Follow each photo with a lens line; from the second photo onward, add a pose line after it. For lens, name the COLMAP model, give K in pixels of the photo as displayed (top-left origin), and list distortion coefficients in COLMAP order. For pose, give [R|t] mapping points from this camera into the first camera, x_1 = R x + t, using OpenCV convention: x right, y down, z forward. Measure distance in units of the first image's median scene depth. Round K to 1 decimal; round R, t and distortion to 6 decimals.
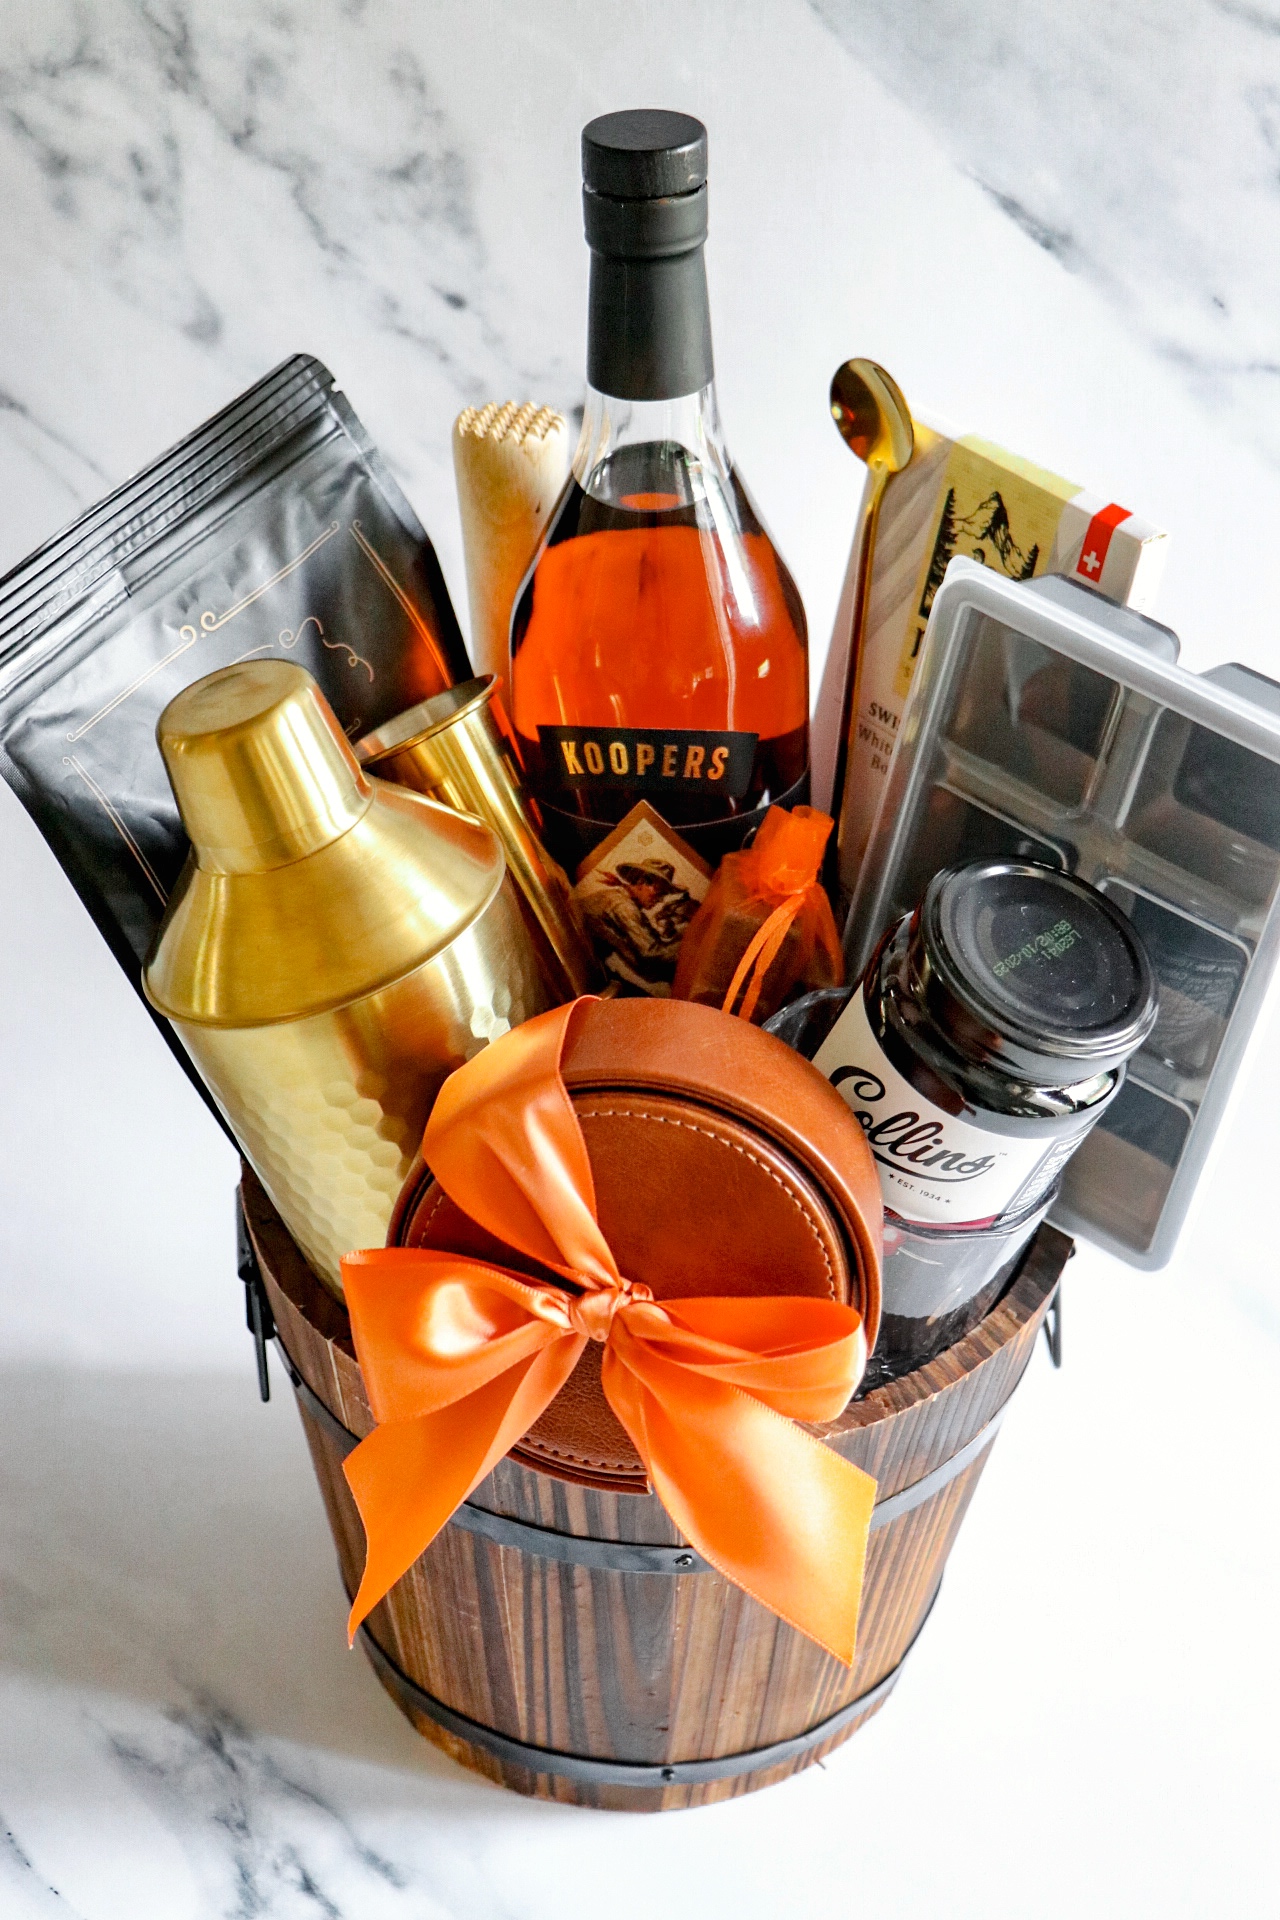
lens RADIAL K [[3808.2, 0, 615.2], [0, 3808.2, 958.1], [0, 0, 1]] dist [0.274908, 0.000000]
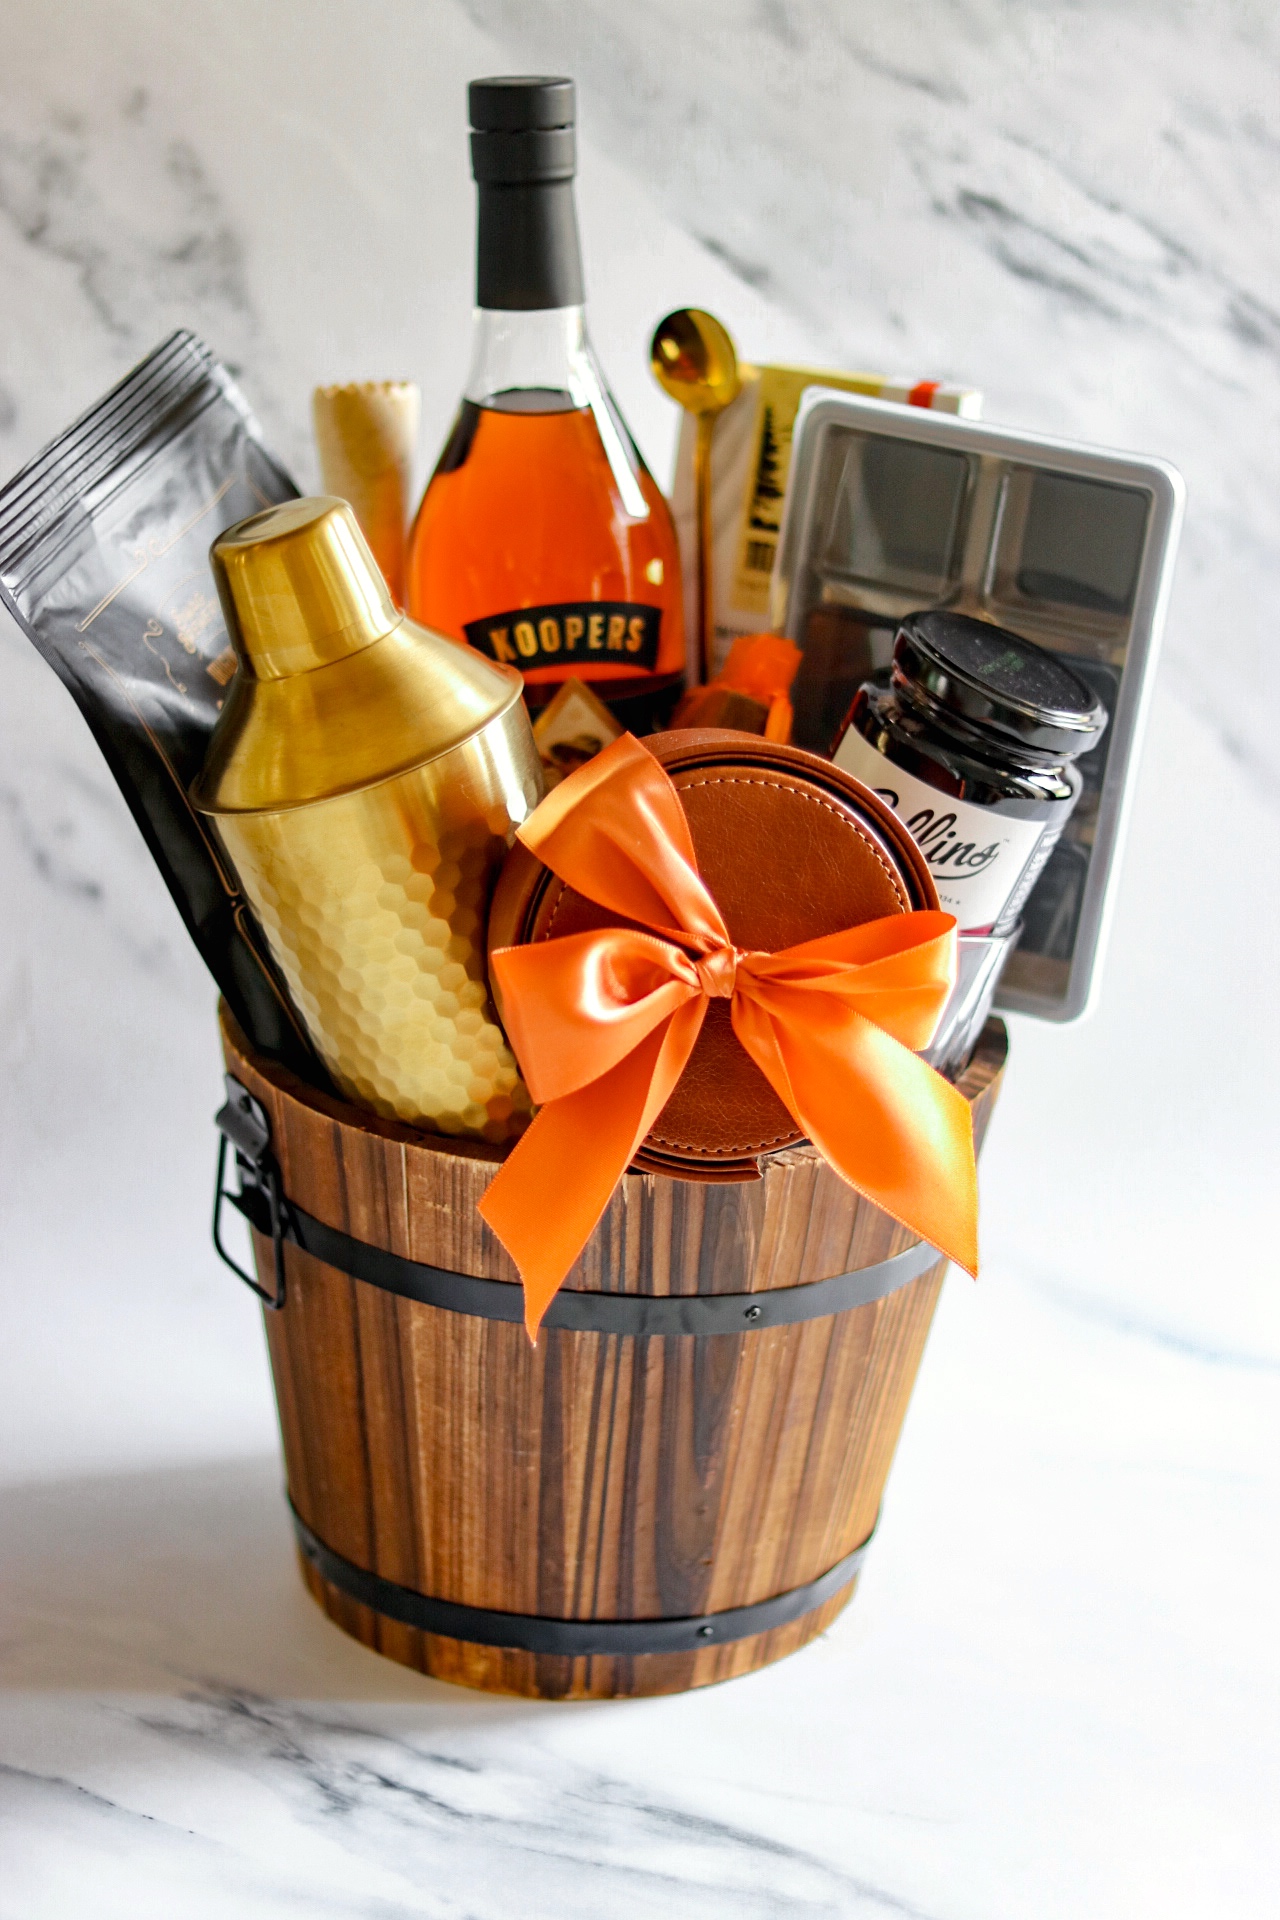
lens RADIAL K [[4799.6, 0, 640.0], [0, 4799.6, 966.6], [0, 0, 1]] dist [-0.125160, 0.000000]
pose [[0.946636, -0.099259, 0.306640, -0.382551], [0.184636, 0.946823, -0.263508, 0.383467], [-0.264178, 0.306063, 0.914623, -0.220595]]
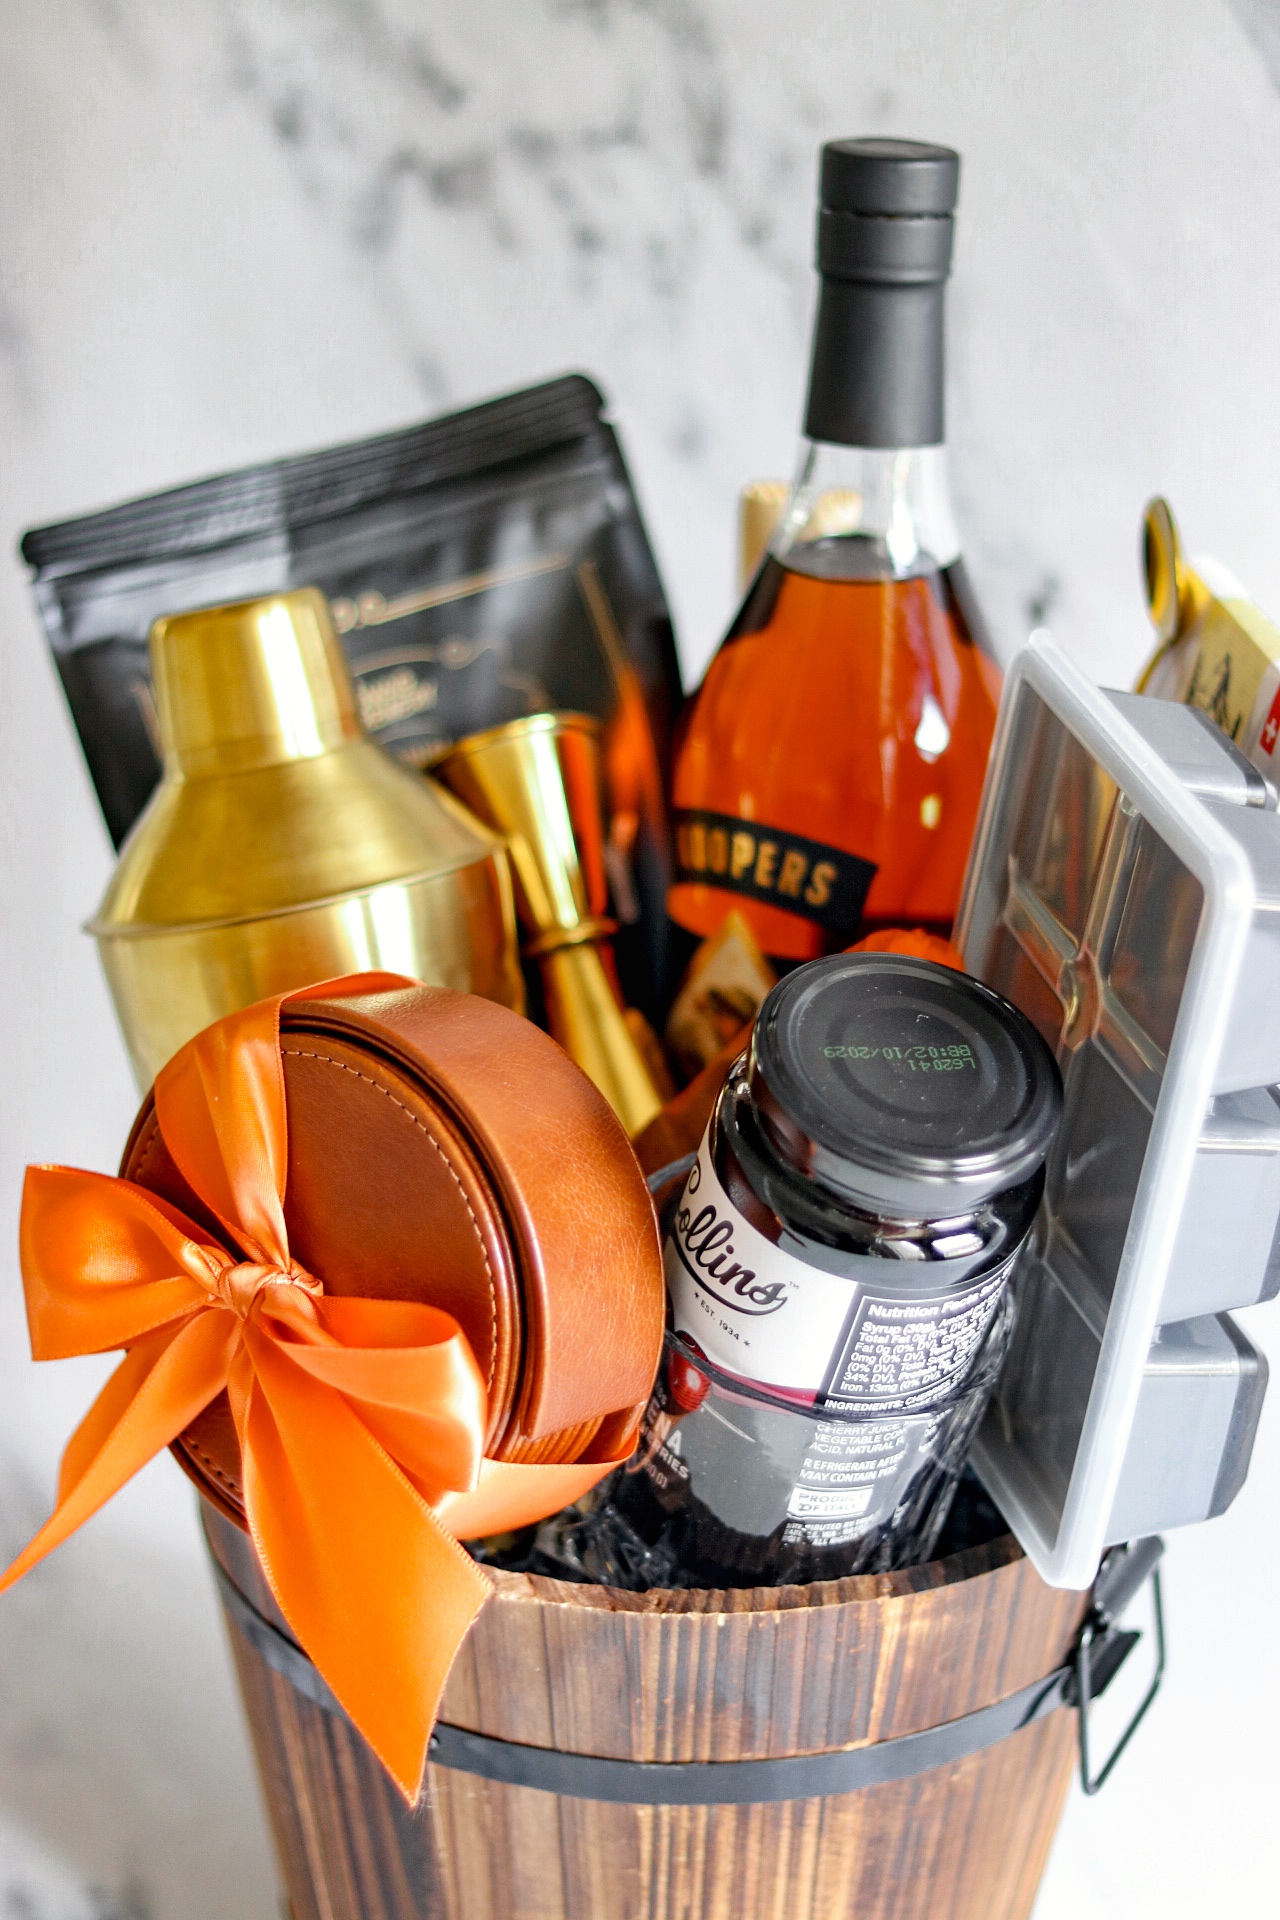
lens RADIAL K [[4799.6, 0, 641.2], [0, 4799.6, 956.5], [0, 0, 1]] dist [-0.125160, 0.000000]
pose [[0.843848, 0.225366, -0.486961, 0.484098], [-0.344066, 0.923655, -0.168759, 0.148357], [0.411751, 0.309953, 0.856966, 0.081028]]
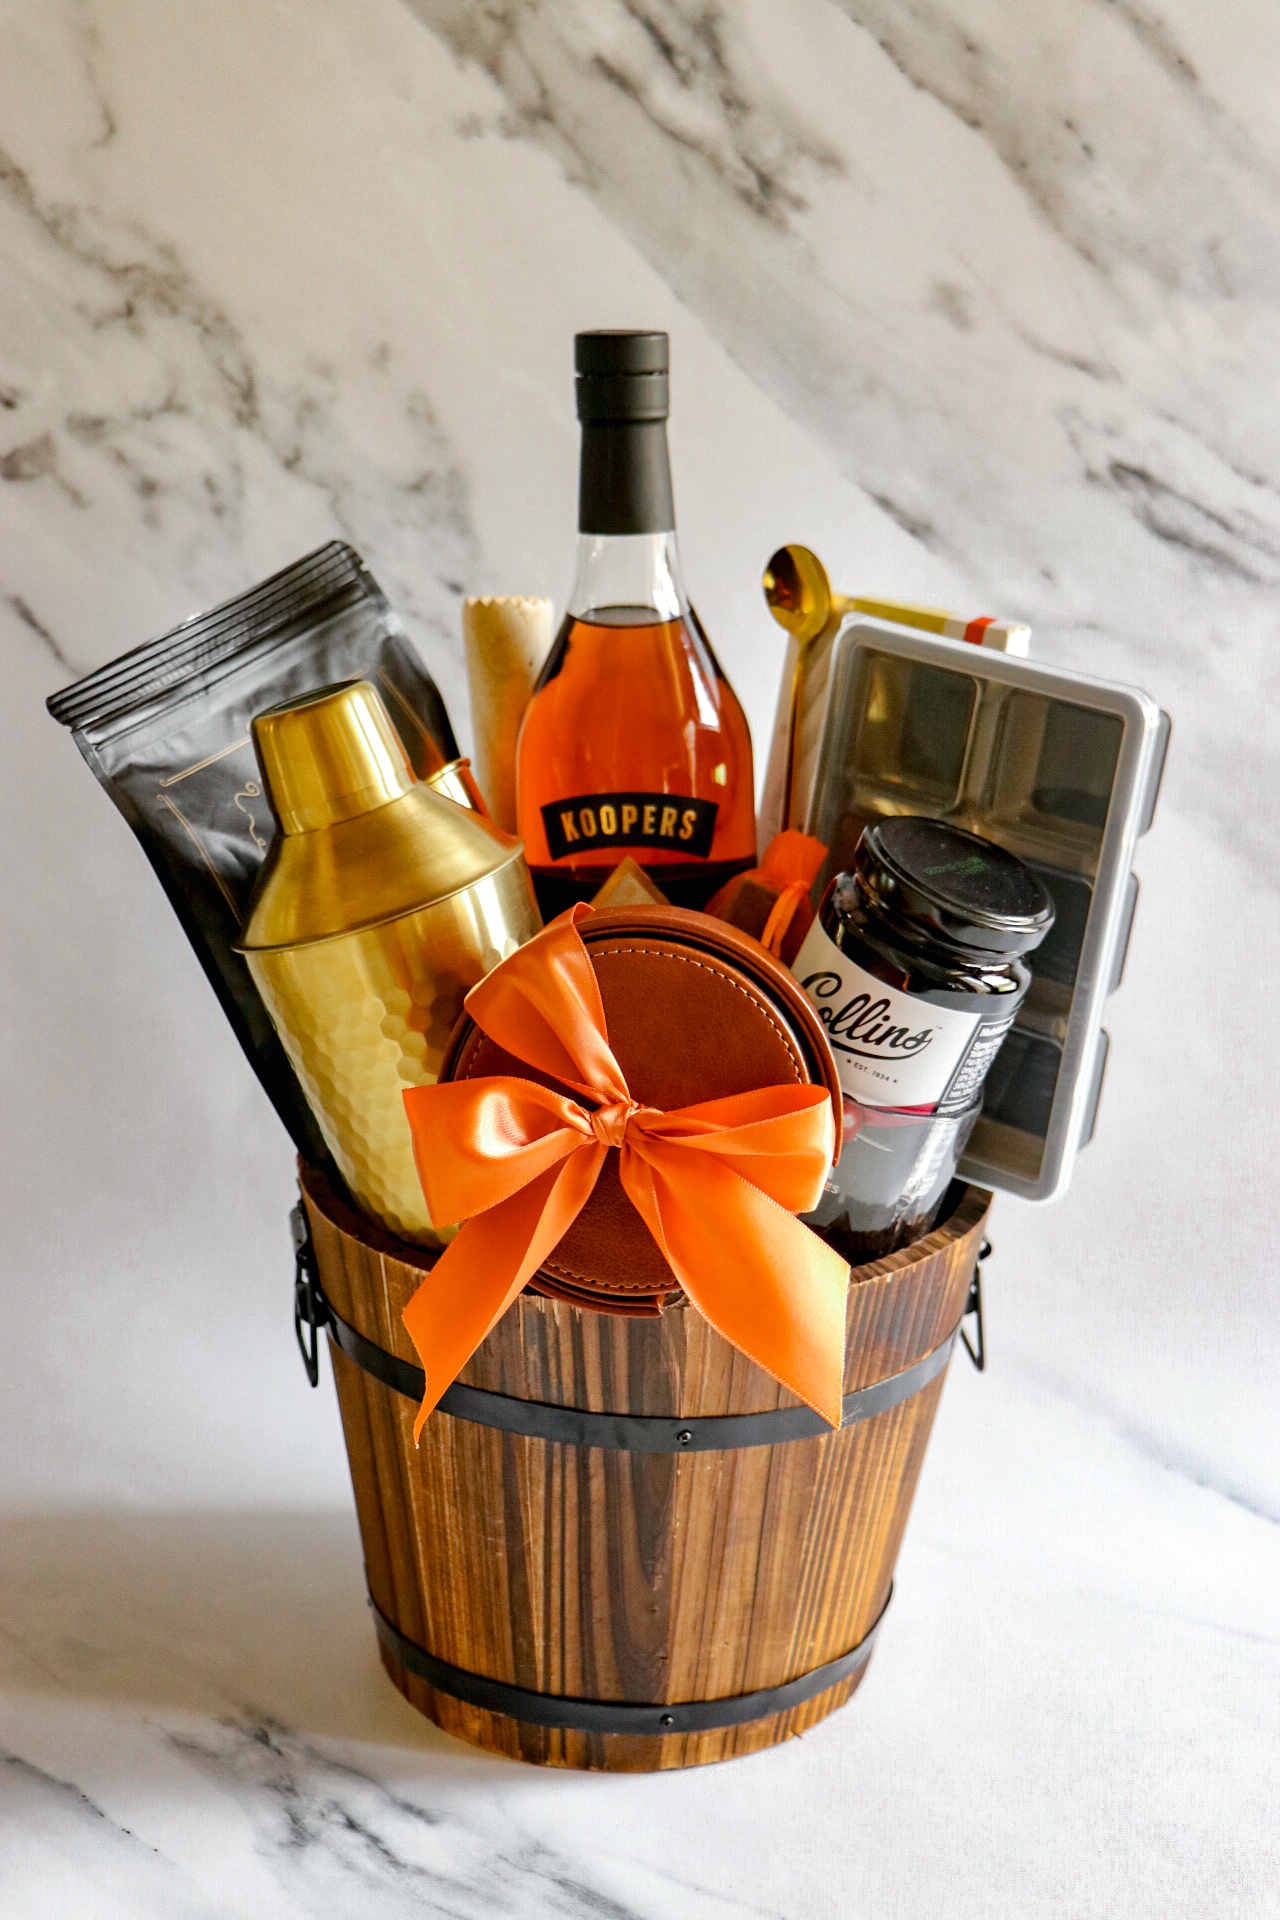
lens RADIAL K [[3373.7, 0, 632.1], [0, 3373.7, 961.9], [0, 0, 1]] dist [0.140974, 0.000000]
pose [[0.998371, -0.014643, 0.055146, -0.049509], [0.032167, 0.942717, -0.332039, 0.339581], [-0.047125, 0.333272, 0.941652, -0.021576]]
